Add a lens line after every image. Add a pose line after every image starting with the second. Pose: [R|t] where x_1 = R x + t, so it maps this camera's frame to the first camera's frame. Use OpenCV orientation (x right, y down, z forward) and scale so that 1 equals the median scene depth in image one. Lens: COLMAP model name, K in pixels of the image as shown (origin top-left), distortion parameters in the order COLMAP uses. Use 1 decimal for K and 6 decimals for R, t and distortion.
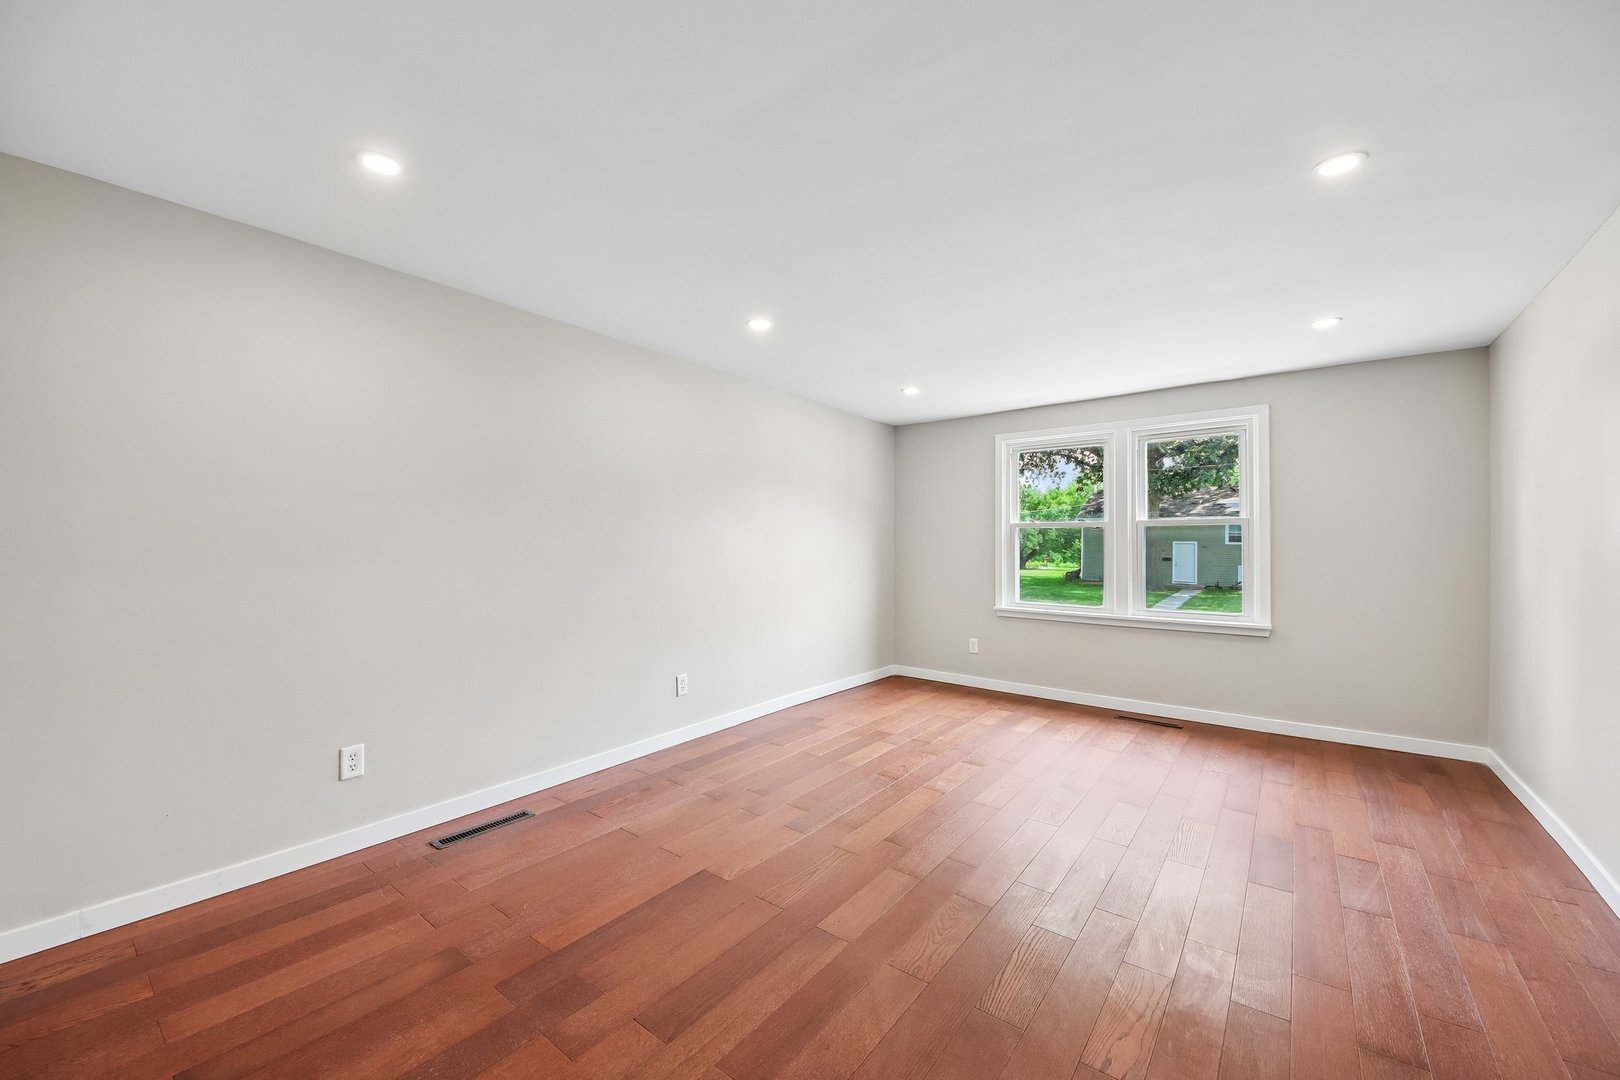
lens RADIAL K [[615.0, 0, 807.7], [0, 615.0, 539.8], [0, 0, 1]] dist [0.012566, -0.004581]
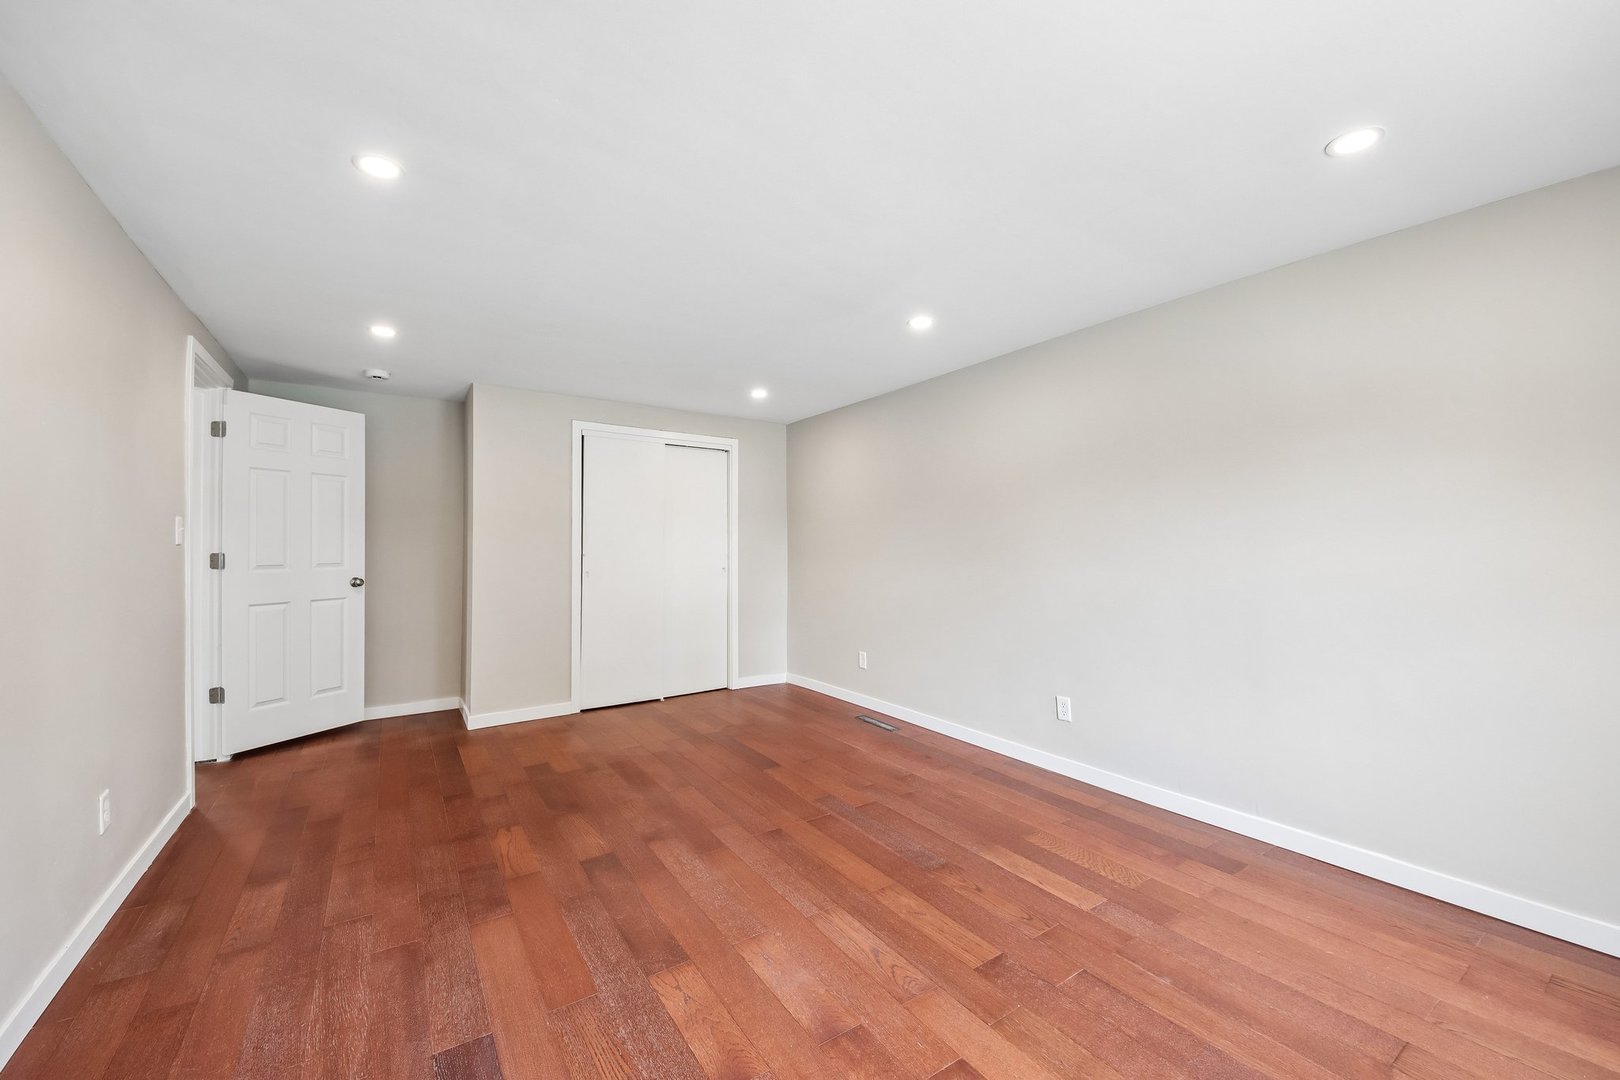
lens RADIAL K [[615.0, 0, 808.0], [0, 615.0, 539.8], [0, 0, 1]] dist [0.012566, -0.004581]
pose [[-0.301136, -0.004444, -0.953571, 0.780195], [0.013441, 0.999870, -0.008904, -0.007335], [0.953487, -0.015498, -0.301037, 0.942874]]
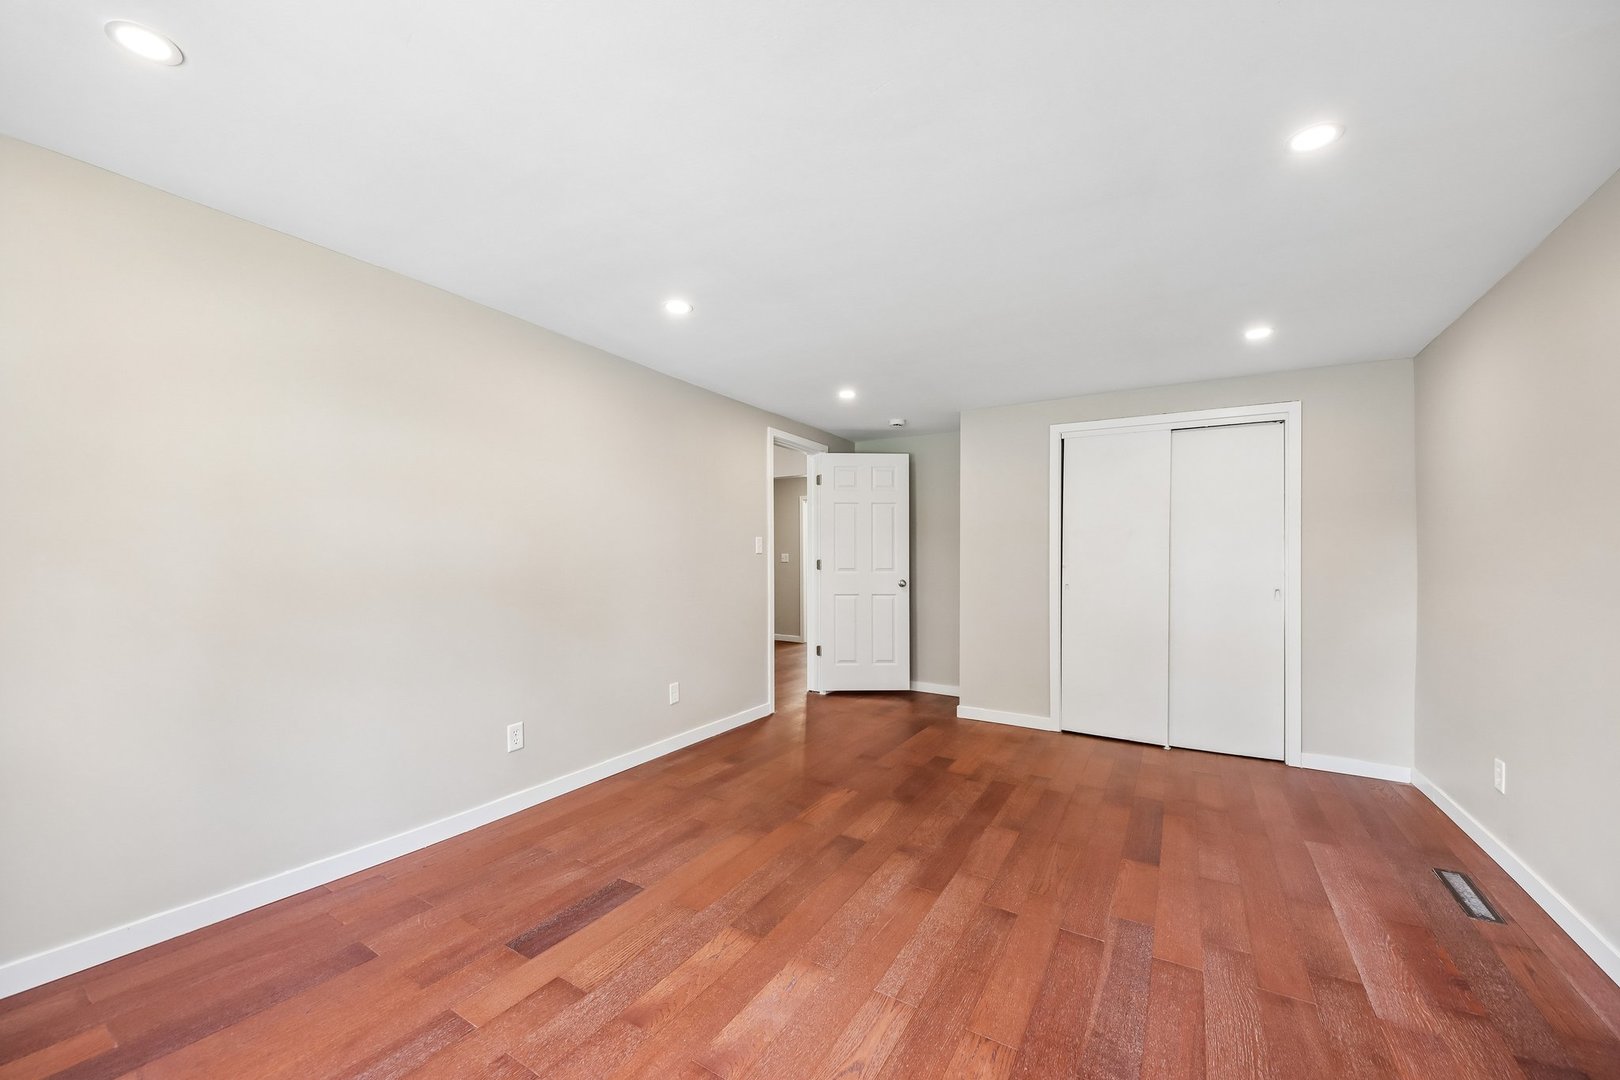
lens RADIAL K [[615.0, 0, 811.2], [0, 615.0, 552.2], [0, 0, 1]] dist [0.012566, -0.004581]
pose [[-0.992164, -0.001690, -0.124931, 0.350896], [0.000534, 0.999842, -0.017771, 0.001012], [0.124941, -0.017699, -0.992006, 1.241595]]
